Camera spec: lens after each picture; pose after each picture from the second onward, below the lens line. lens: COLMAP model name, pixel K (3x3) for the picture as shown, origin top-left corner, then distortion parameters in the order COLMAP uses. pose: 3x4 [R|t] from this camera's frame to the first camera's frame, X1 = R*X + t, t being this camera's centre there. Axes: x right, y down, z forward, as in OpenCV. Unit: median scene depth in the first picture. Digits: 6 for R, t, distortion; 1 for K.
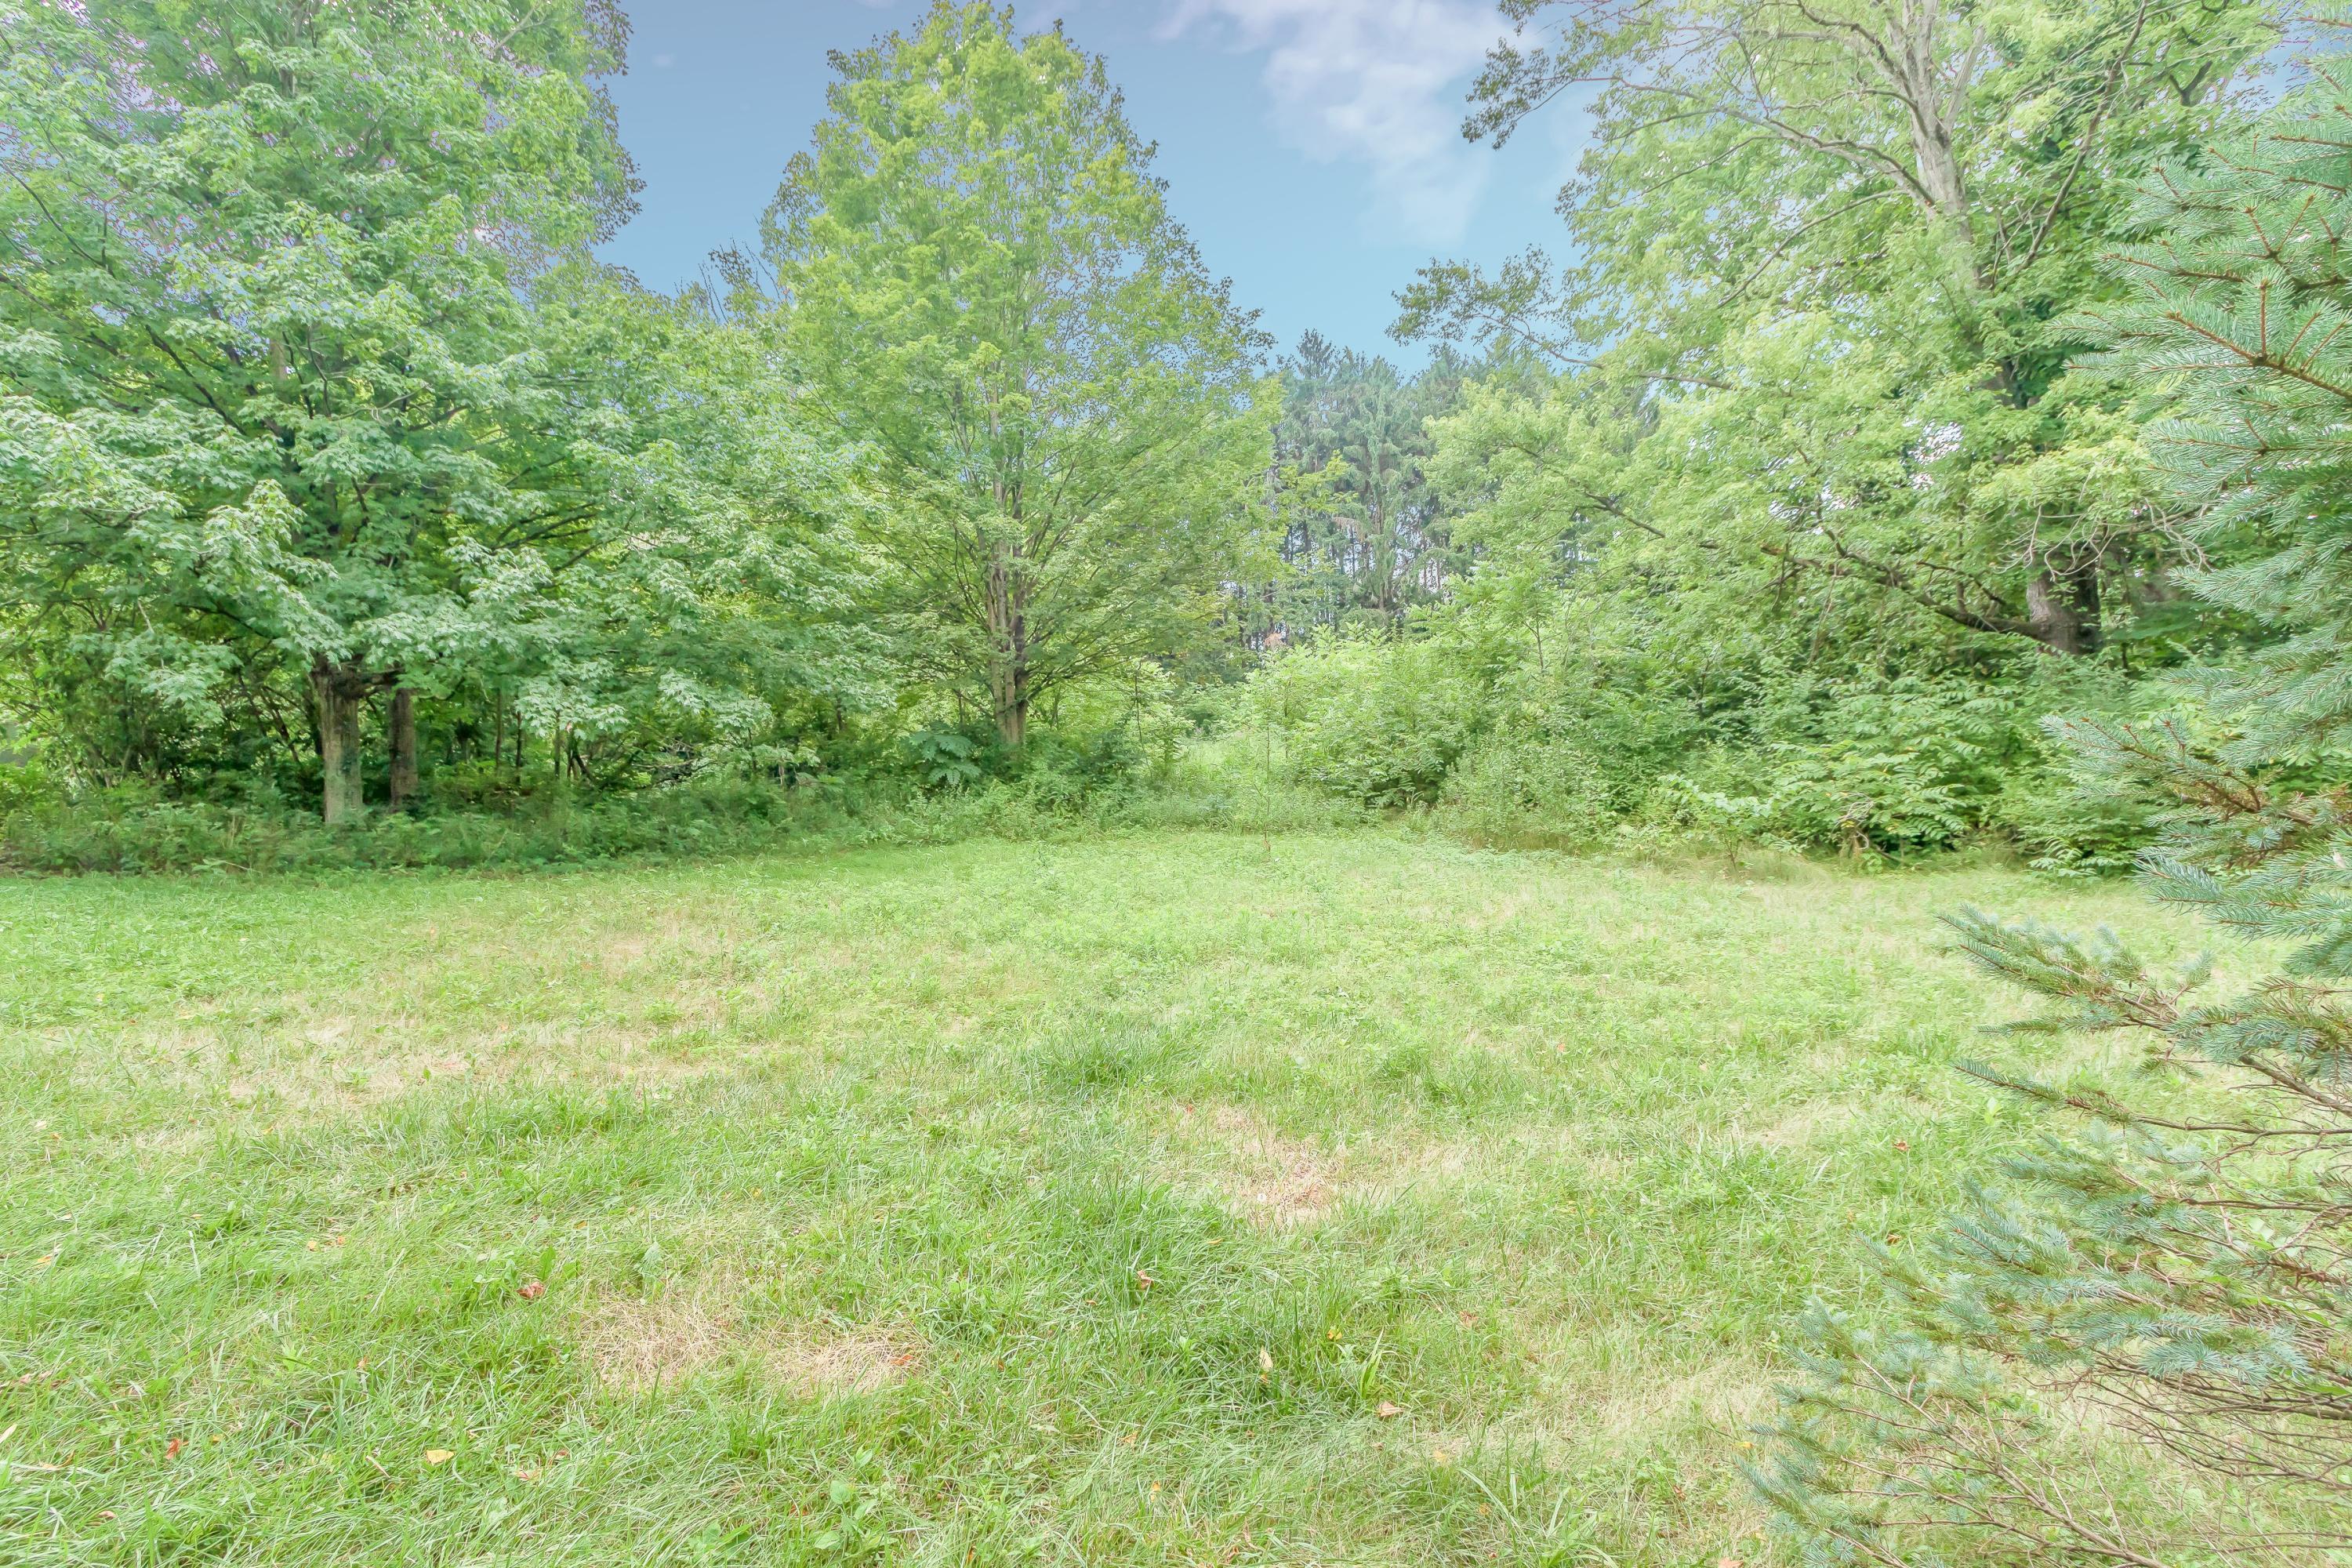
lens RADIAL K [[1126.2, 0, 1173.4], [0, 1126.2, 790.2], [0, 0, 1]] dist [0.013306, -0.005477]
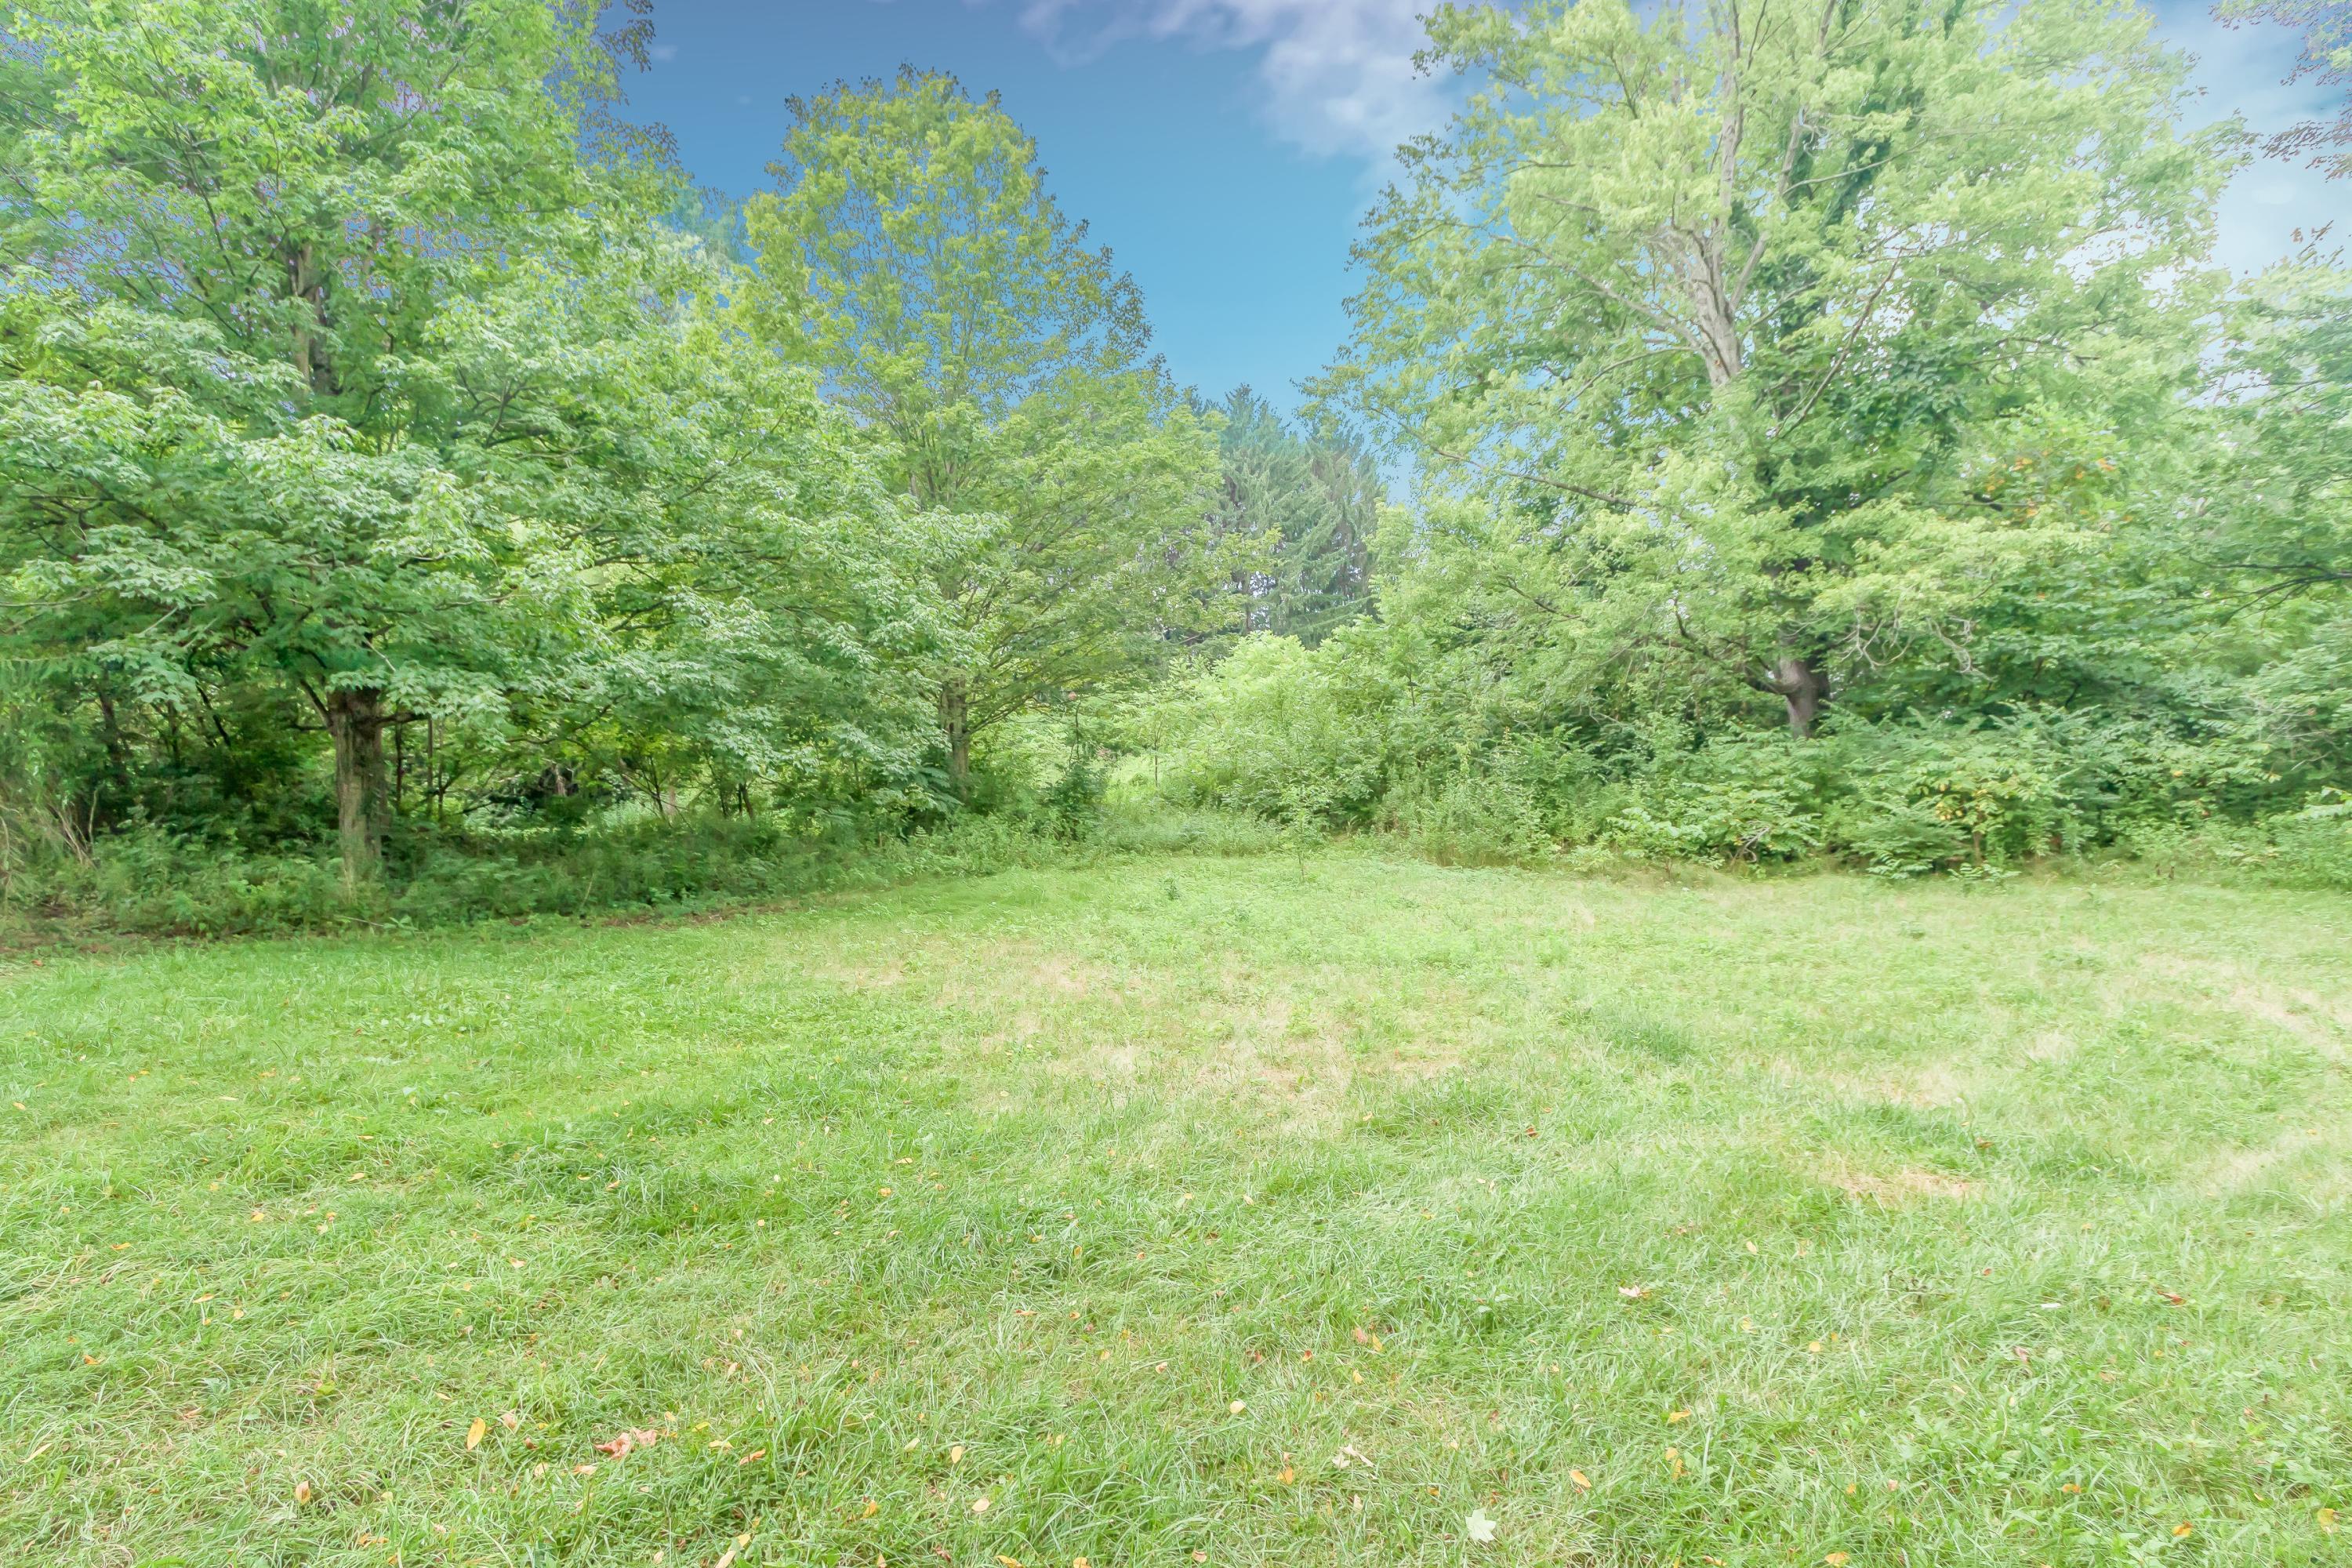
lens RADIAL K [[1126.2, 0, 1178.9], [0, 1126.2, 776.2], [0, 0, 1]] dist [0.013306, -0.005477]
pose [[0.961299, -0.004079, 0.275478, -0.363507], [0.009767, 0.999766, -0.019279, -0.026937], [-0.275335, 0.021223, 0.961114, -0.090915]]
